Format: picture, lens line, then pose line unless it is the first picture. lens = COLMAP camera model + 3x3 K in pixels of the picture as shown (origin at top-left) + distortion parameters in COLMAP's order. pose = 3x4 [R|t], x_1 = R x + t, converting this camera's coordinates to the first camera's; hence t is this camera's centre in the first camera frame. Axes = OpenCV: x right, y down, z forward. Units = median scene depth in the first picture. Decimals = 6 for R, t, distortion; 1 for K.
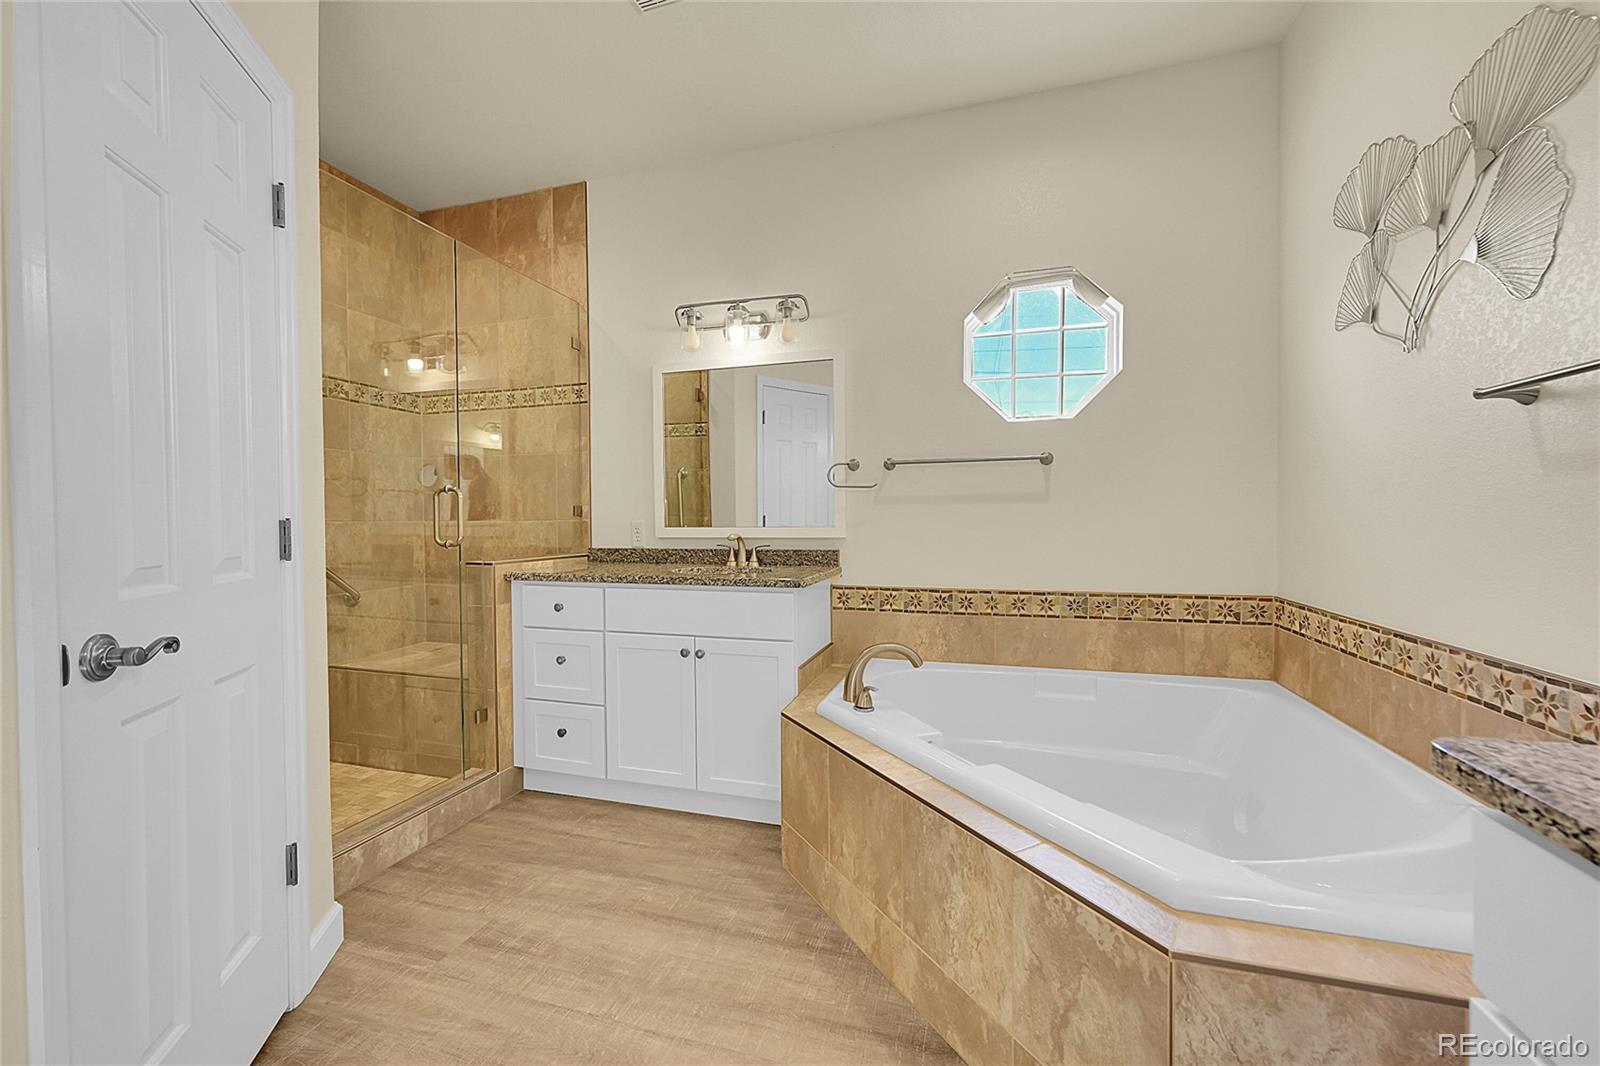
lens RADIAL K [[634.6, 0, 791.6], [0, 634.6, 531.7], [0, 0, 1]] dist [-0.002295, 0.000263]
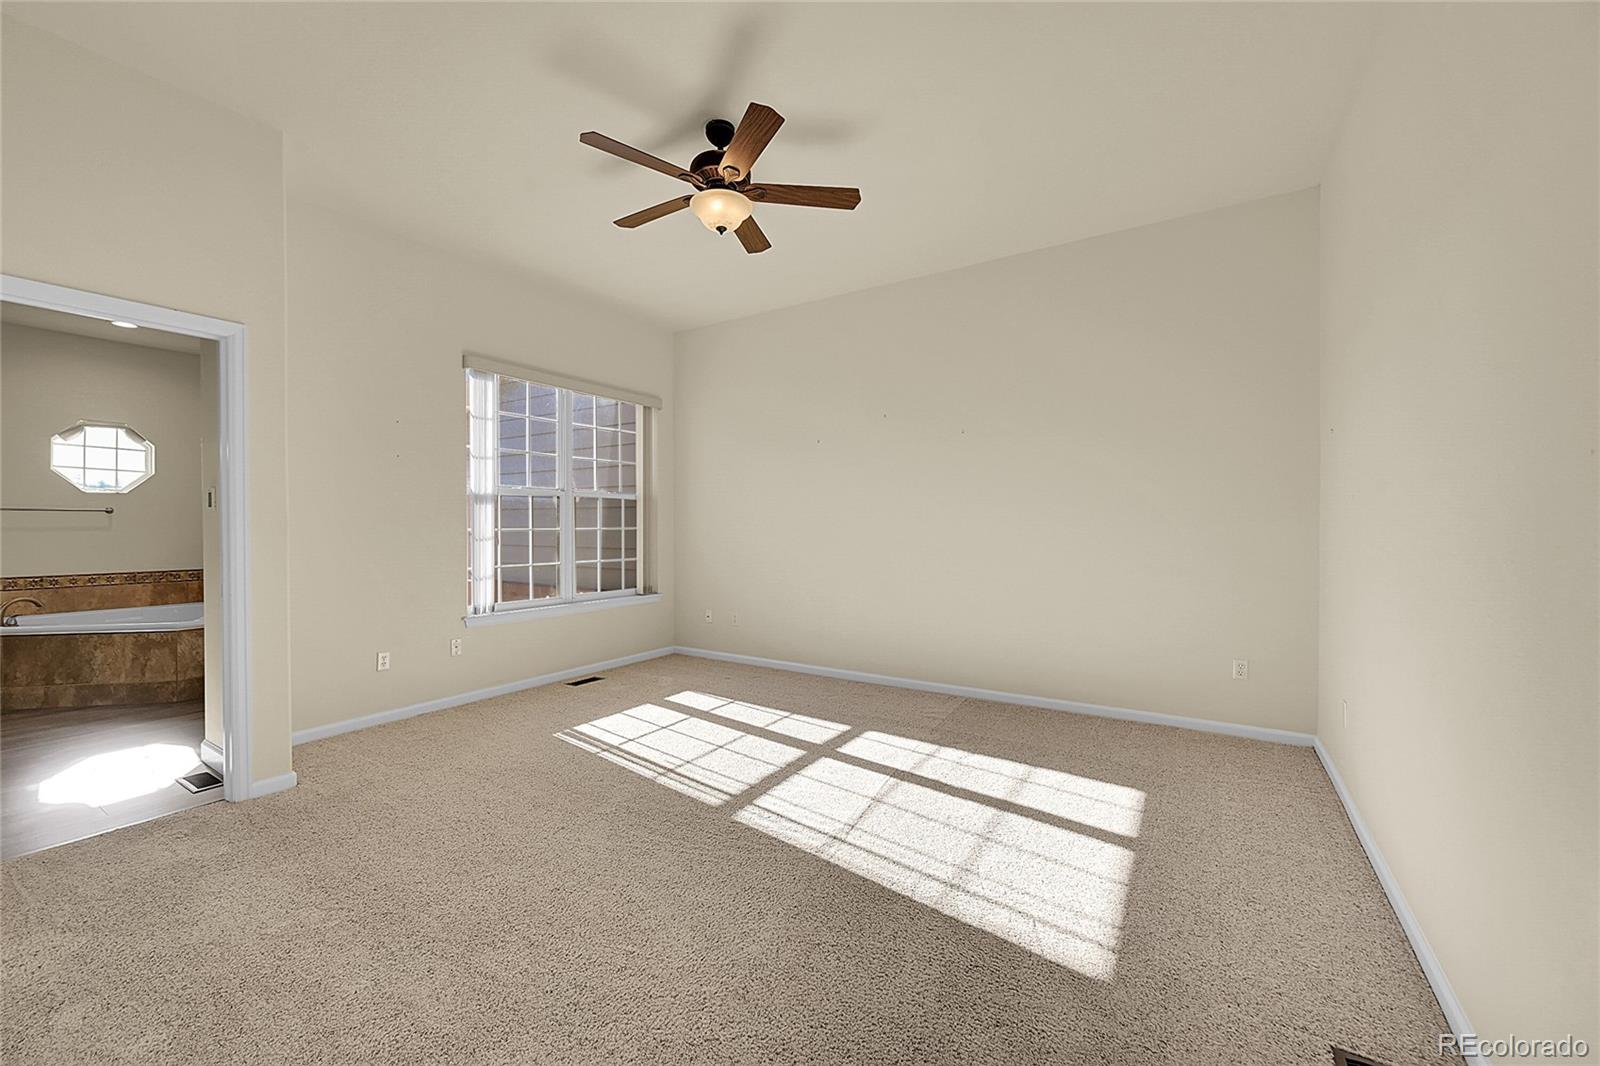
lens RADIAL K [[634.6, 0, 813.2], [0, 634.6, 533.0], [0, 0, 1]] dist [-0.002295, 0.000263]
pose [[0.262129, 0.000186, 0.965033, -1.273603], [0.015180, 0.999875, -0.004316, 0.005249], [-0.964914, 0.015781, 0.262093, -2.268112]]
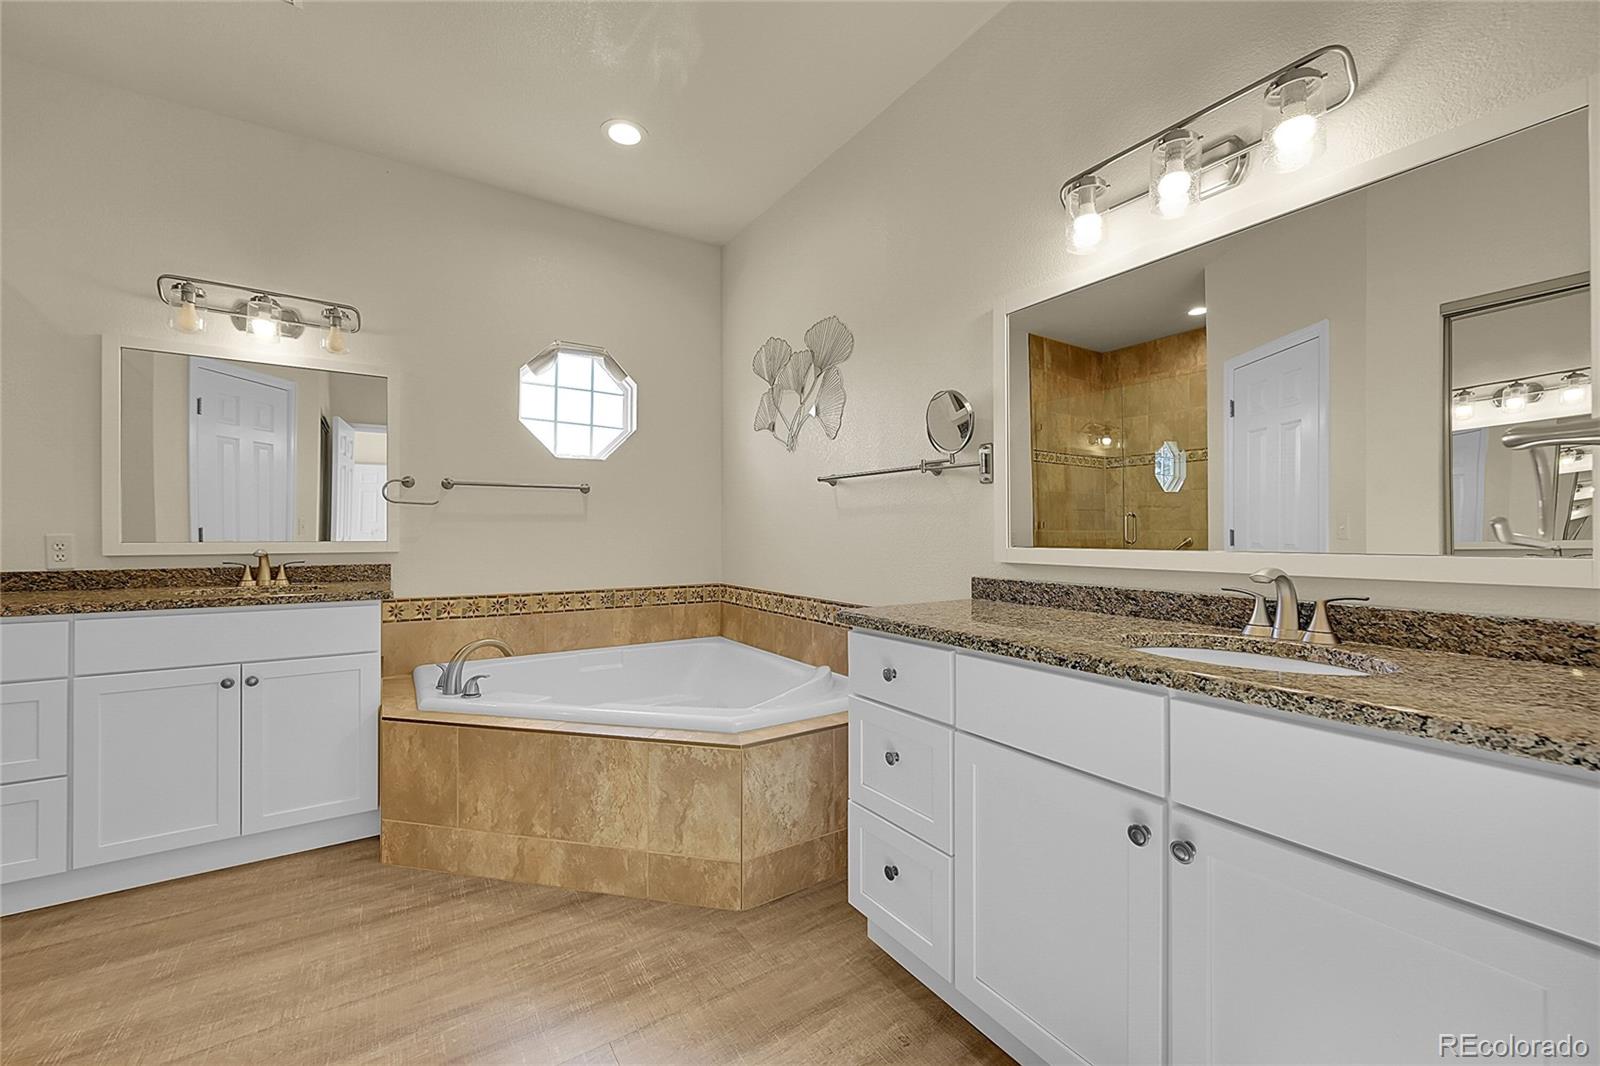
lens RADIAL K [[634.6, 0, 800.2], [0, 634.6, 529.9], [0, 0, 1]] dist [-0.002295, 0.000263]
pose [[0.638667, 0.012629, 0.769380, -0.398301], [0.009391, 0.999663, -0.024205, 0.006763], [-0.769426, 0.022685, 0.638333, -0.217338]]
